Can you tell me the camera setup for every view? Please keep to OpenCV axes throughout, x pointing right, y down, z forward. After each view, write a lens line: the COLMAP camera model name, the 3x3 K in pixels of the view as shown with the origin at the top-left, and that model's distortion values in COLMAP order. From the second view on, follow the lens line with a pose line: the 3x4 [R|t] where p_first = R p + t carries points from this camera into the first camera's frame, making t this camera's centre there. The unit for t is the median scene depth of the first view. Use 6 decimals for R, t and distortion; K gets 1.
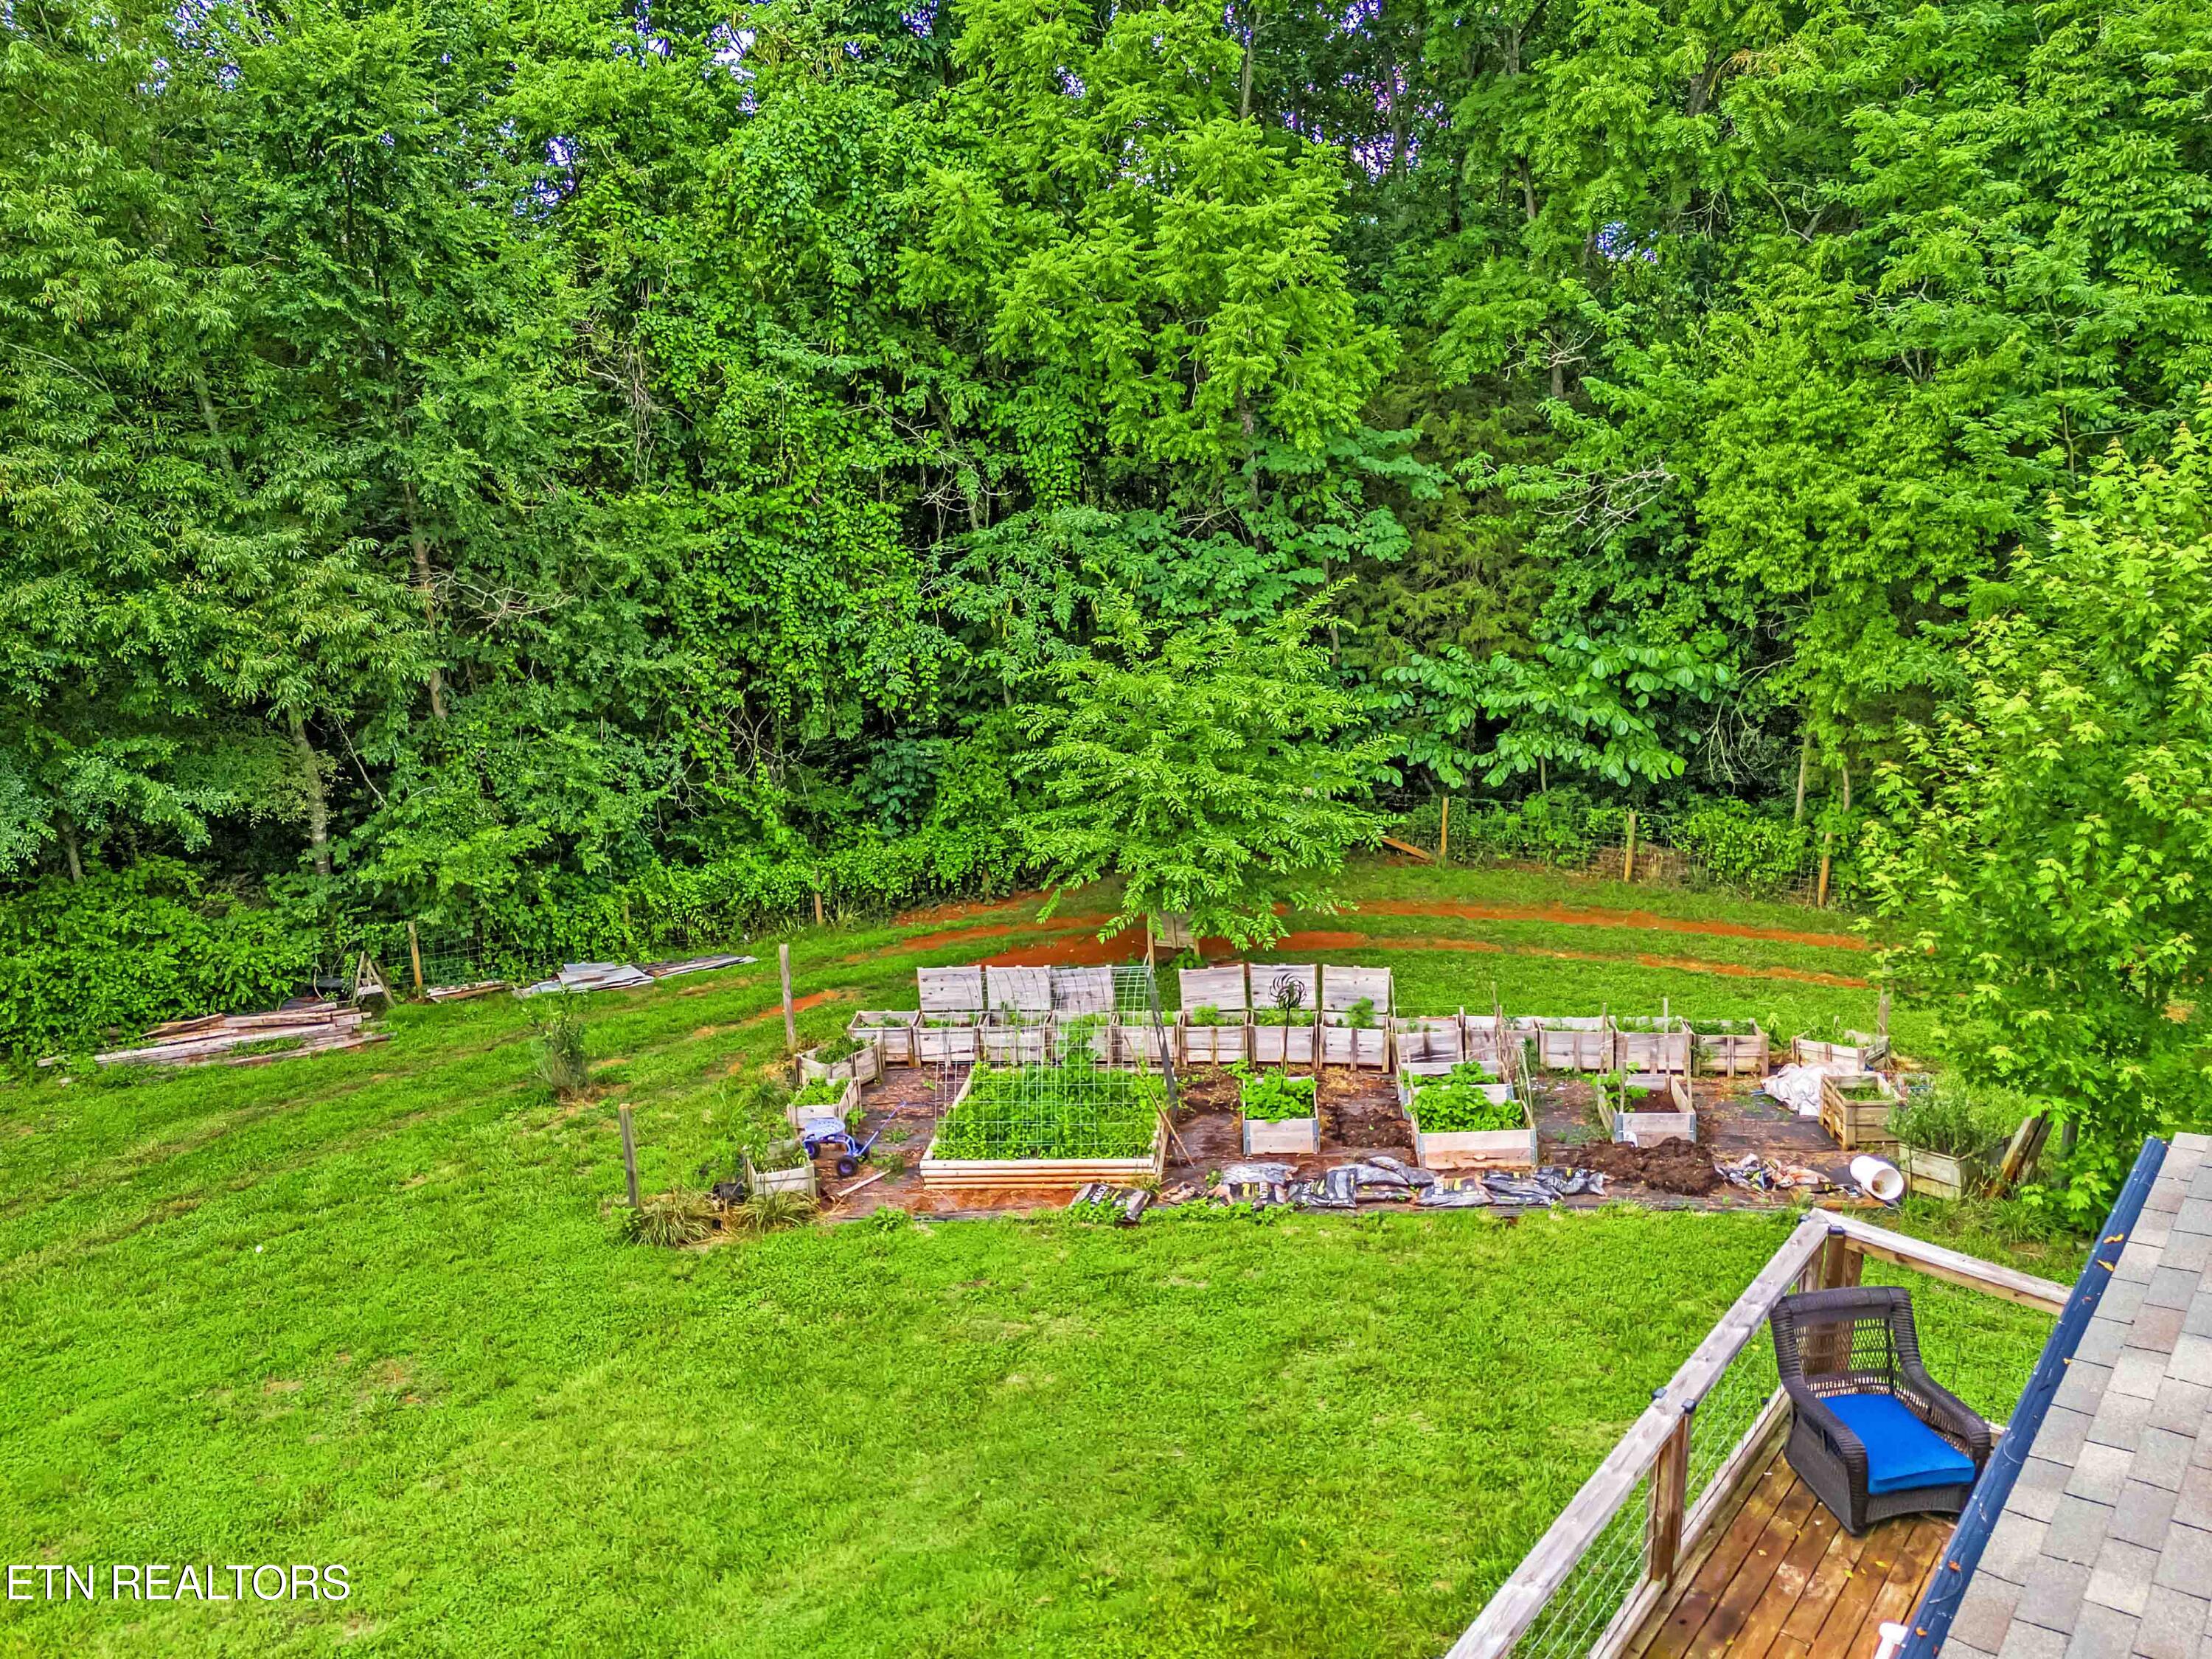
lens RADIAL K [[1635.0, 0, 1106.0], [0, 1635.0, 829.5], [0, 0, 1]] dist [0.089694, -0.094225]
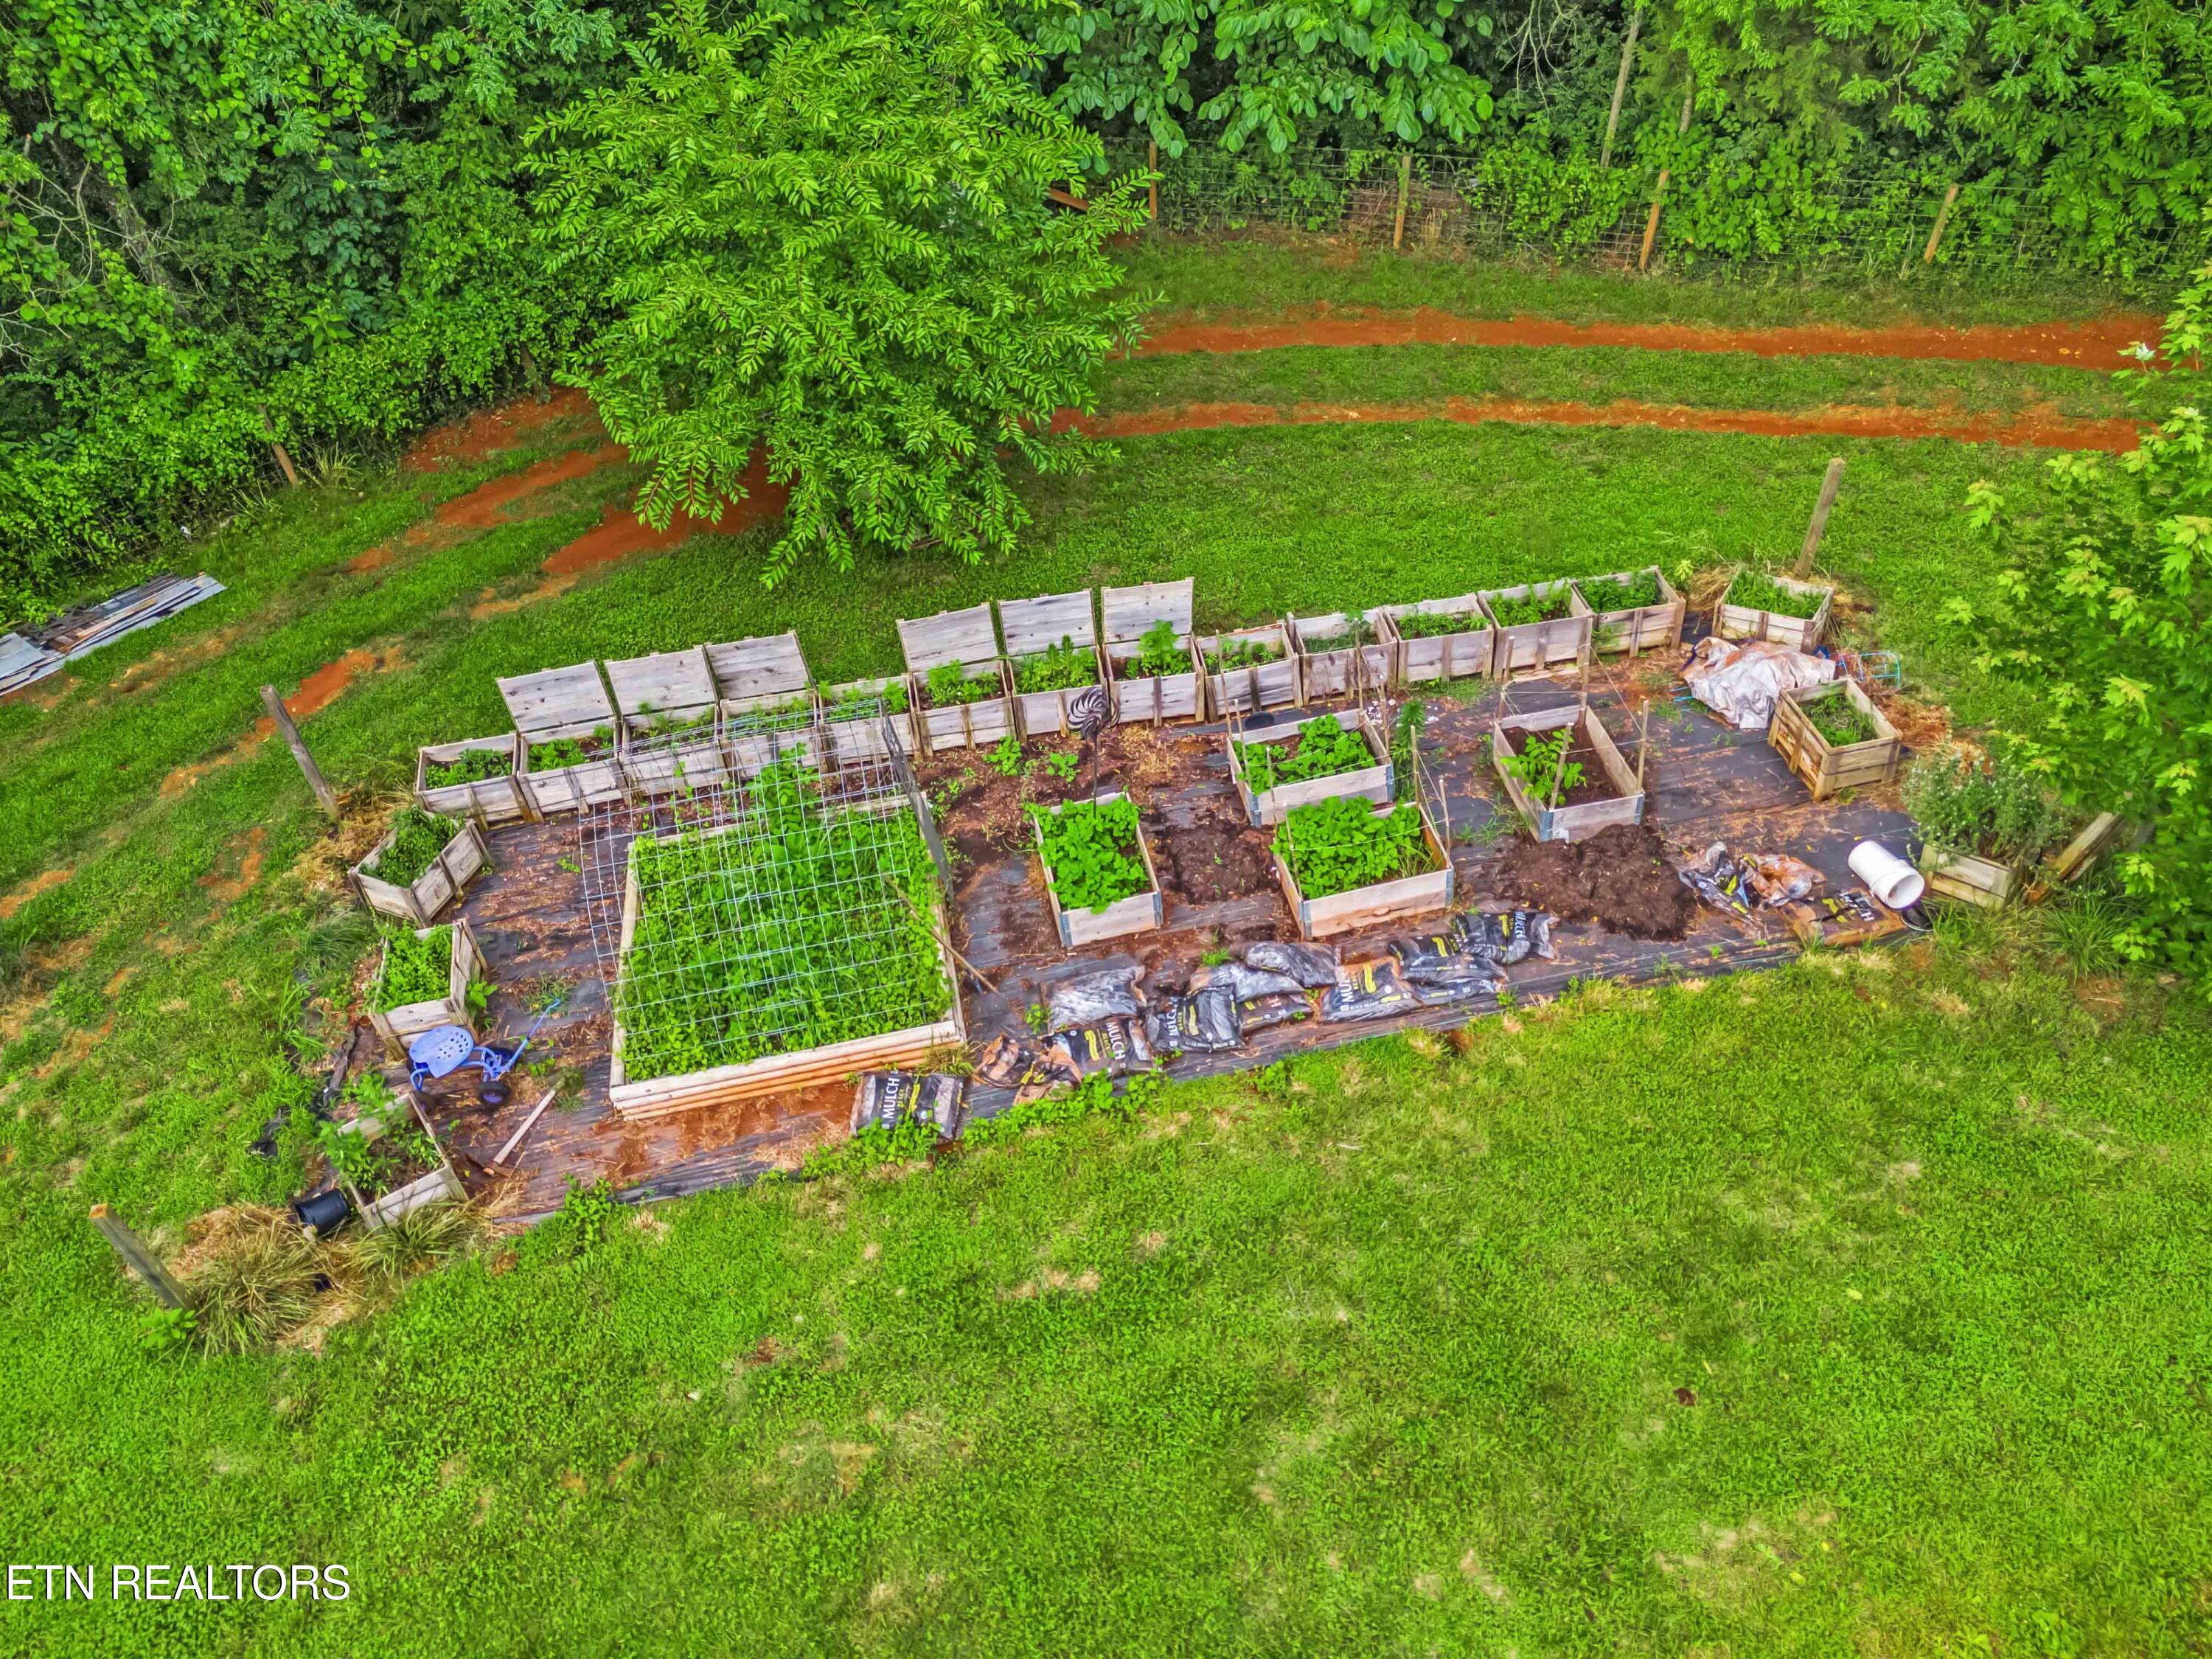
lens RADIAL K [[1635.0, 0, 1106.0], [0, 1635.0, 829.5], [0, 0, 1]] dist [0.089694, -0.094225]
pose [[0.958746, -0.211734, 0.189671, -0.020763], [0.090911, 0.860576, 0.501142, -0.186380], [-0.269335, -0.463225, 0.844323, 0.373972]]
